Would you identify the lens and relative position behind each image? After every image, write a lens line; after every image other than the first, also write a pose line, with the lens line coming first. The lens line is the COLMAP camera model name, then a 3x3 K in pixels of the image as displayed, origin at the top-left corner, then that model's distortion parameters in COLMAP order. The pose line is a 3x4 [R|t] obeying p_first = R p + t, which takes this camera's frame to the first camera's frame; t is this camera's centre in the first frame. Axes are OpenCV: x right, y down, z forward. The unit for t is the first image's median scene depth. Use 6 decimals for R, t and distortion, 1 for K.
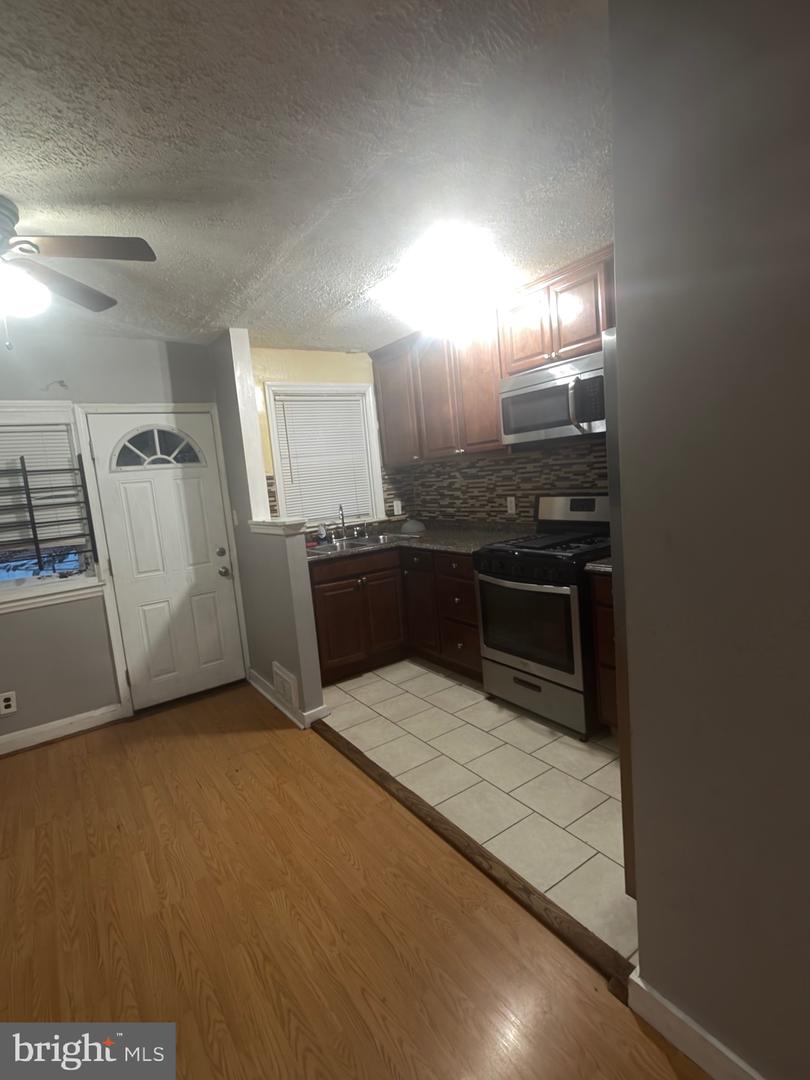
lens RADIAL K [[524.1, 0, 405.0], [0, 524.1, 537.6], [0, 0, 1]] dist [-0.001393, -0.000184]
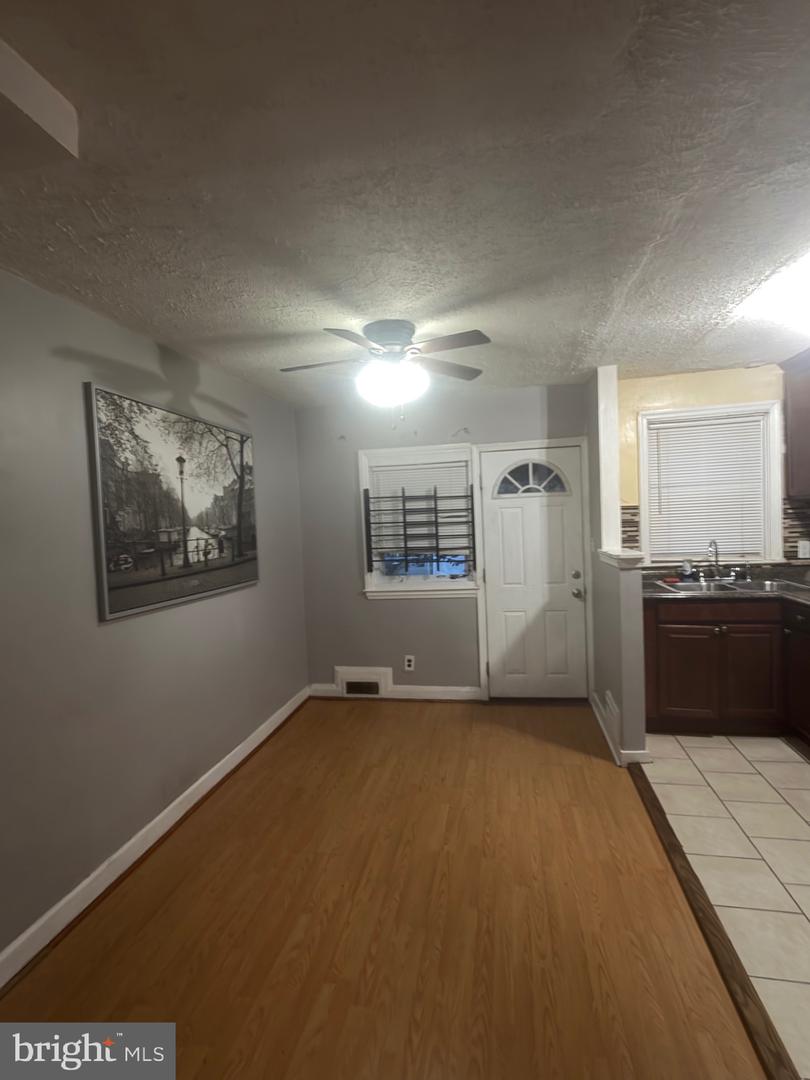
lens RADIAL K [[524.1, 0, 405.0], [0, 524.1, 537.6], [0, 0, 1]] dist [-0.001393, -0.000184]
pose [[0.697075, 0.084954, -0.711947, 0.180793], [-0.104846, 0.994360, 0.015998, -0.033023], [0.709291, 0.063493, 0.702051, -0.002001]]
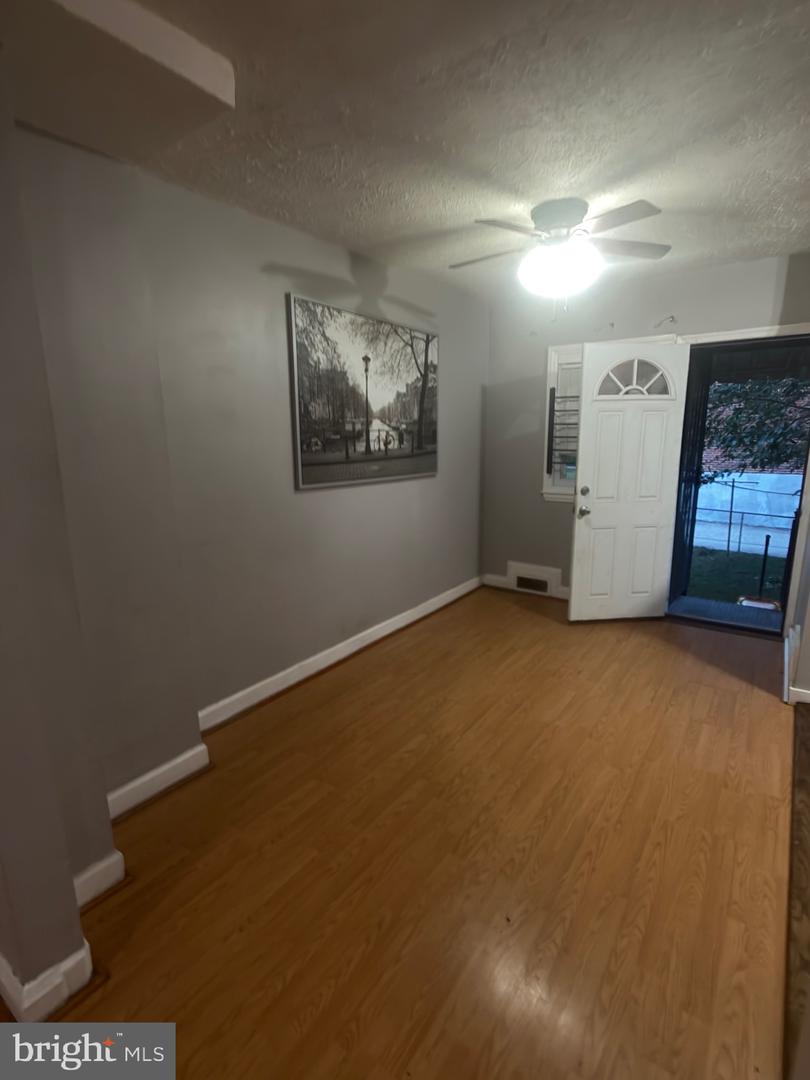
lens RADIAL K [[523.8, 0, 404.8], [0, 523.8, 538.7], [0, 0, 1]] dist [-0.002182, -0.000561]
pose [[0.326314, 0.273590, -0.904803, 0.310259], [-0.132811, 0.960973, 0.242677, -0.031198], [0.935885, 0.040979, 0.349914, 0.068888]]
